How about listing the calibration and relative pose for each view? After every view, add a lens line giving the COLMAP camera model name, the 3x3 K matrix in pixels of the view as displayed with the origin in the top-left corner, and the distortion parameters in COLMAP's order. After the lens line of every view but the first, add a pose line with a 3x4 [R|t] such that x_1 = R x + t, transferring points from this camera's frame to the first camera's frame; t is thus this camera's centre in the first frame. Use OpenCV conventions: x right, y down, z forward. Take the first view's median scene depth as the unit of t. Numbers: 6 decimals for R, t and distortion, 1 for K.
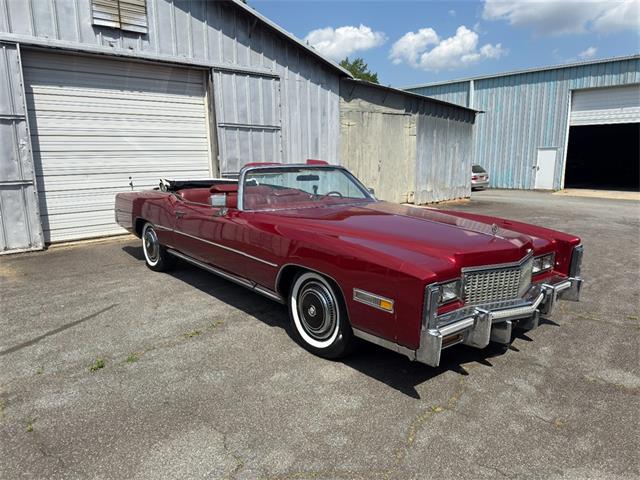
lens RADIAL K [[450.5, 0, 320.0], [0, 450.5, 240.0], [0, 0, 1]] dist [0.033825, -0.046959]
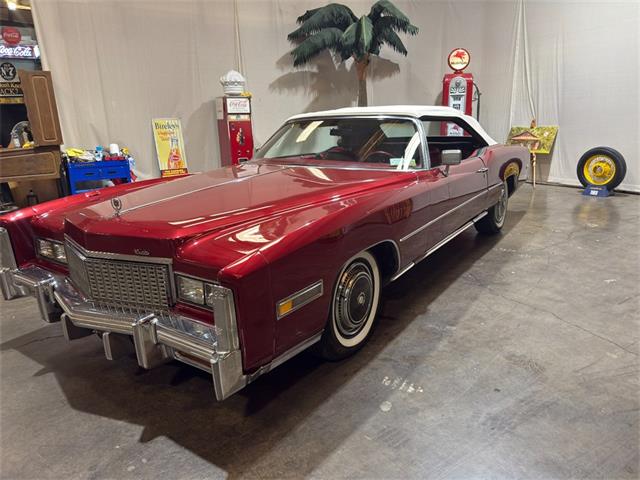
lens RADIAL K [[452.1, 0, 318.7], [0, 452.1, 243.2], [0, 0, 1]] dist [0.028035, -0.045377]
pose [[0.268787, 0.243290, -0.931968, 0.694443], [-0.142372, 0.966982, 0.211369, -0.098645], [0.952619, 0.075873, 0.294550, 0.650034]]
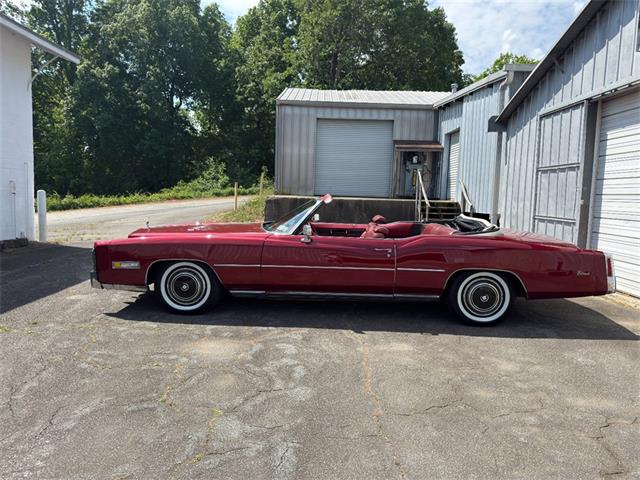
lens RADIAL K [[450.5, 0, 320.0], [0, 450.5, 240.0], [0, 0, 1]] dist [0.033825, -0.046959]
pose [[-0.662277, 0.062707, -0.746631, 0.780741], [-0.166037, 0.959434, 0.227857, -0.299986], [0.730631, 0.274873, -0.624999, 1.609431]]
